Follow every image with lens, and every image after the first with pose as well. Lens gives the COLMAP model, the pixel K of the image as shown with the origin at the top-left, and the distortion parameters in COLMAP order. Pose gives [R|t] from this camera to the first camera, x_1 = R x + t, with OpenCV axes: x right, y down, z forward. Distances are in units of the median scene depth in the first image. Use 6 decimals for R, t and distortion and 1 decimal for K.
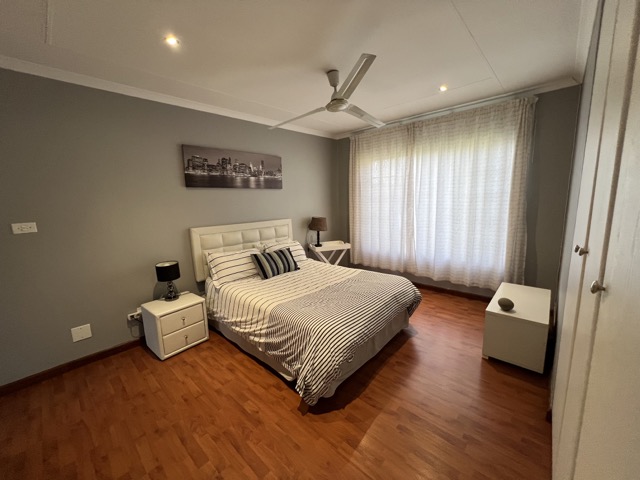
lens RADIAL K [[258.1, 0, 316.9], [0, 258.1, 238.2], [0, 0, 1]] dist [0.000861, -0.000677]
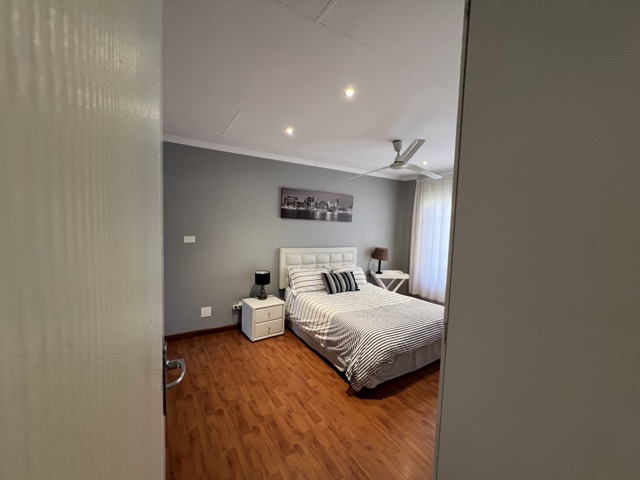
lens RADIAL K [[258.1, 0, 316.3], [0, 258.1, 240.6], [0, 0, 1]] dist [0.000861, -0.000677]
pose [[0.961104, 0.084080, -0.263077, 0.048259], [-0.106962, 0.991515, -0.073876, 0.002356], [0.254633, 0.099142, 0.961942, -0.294258]]
